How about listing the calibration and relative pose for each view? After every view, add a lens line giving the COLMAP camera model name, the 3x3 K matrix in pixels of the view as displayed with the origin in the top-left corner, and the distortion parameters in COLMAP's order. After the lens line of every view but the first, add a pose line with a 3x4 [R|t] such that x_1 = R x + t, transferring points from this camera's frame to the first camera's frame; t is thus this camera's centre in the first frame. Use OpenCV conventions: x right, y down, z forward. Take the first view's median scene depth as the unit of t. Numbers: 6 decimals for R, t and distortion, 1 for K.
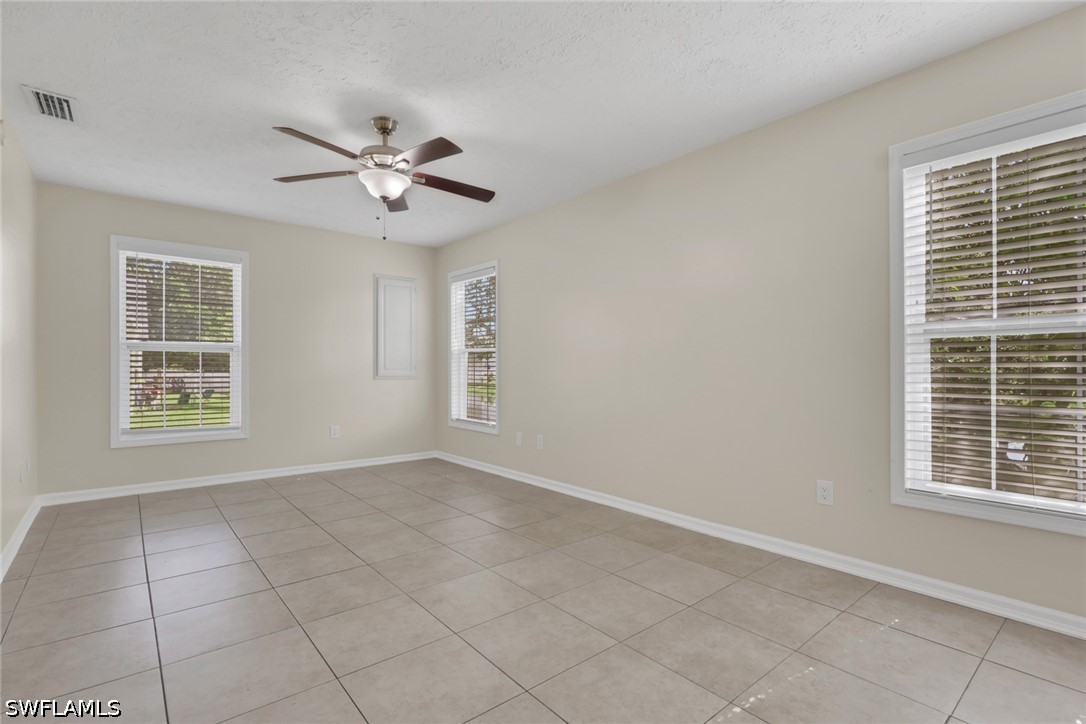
lens RADIAL K [[509.2, 0, 539.9], [0, 509.2, 364.6], [0, 0, 1]] dist [-0.004903, 0.000161]
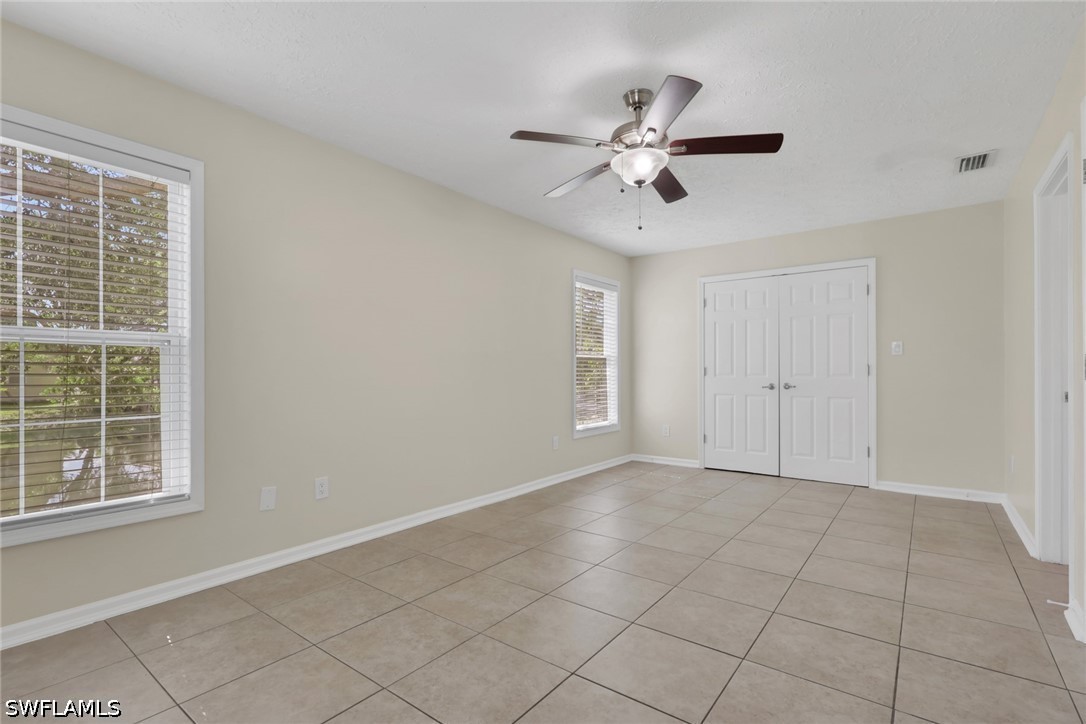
lens RADIAL K [[509.2, 0, 539.9], [0, 509.2, 364.6], [0, 0, 1]] dist [-0.004903, 0.000161]
pose [[-0.224452, 0.015051, 0.974369, -1.078573], [-0.003796, 0.999860, -0.016319, 0.000966], [-0.974478, -0.007361, -0.224364, 1.308551]]
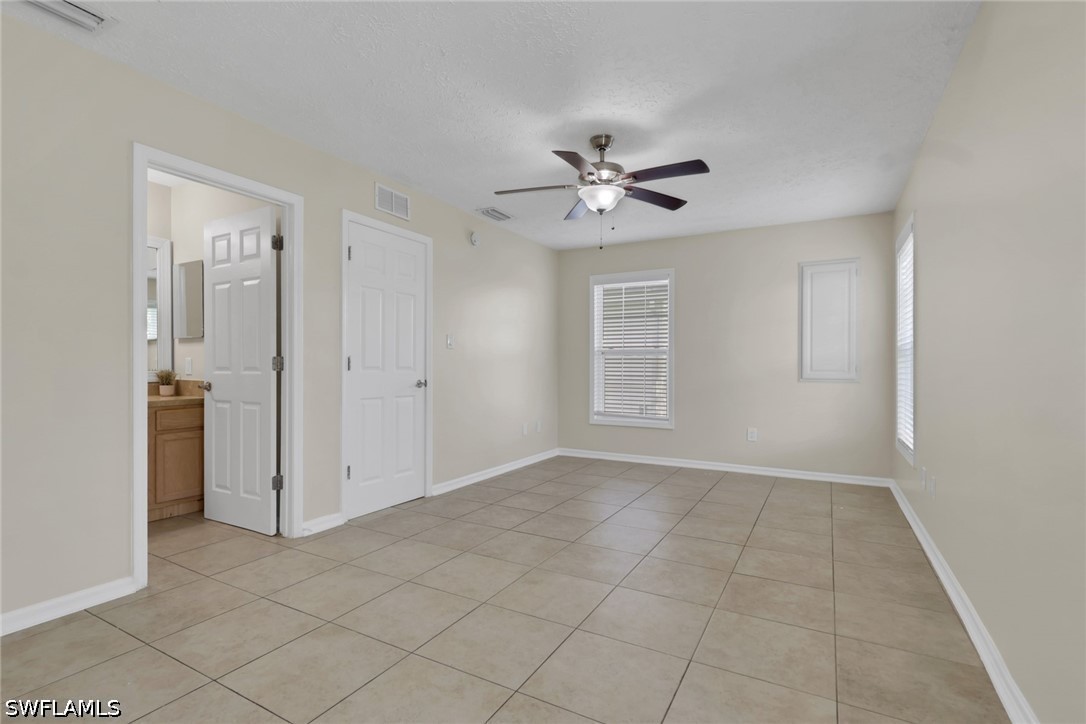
lens RADIAL K [[509.1, 0, 540.1], [0, 509.1, 374.0], [0, 0, 1]] dist [-0.004987, 0.006654]
pose [[0.358248, 0.014412, -0.933515, 0.621147], [0.002001, 0.999867, 0.016204, -0.000446], [0.933624, -0.007673, 0.358171, 0.474763]]
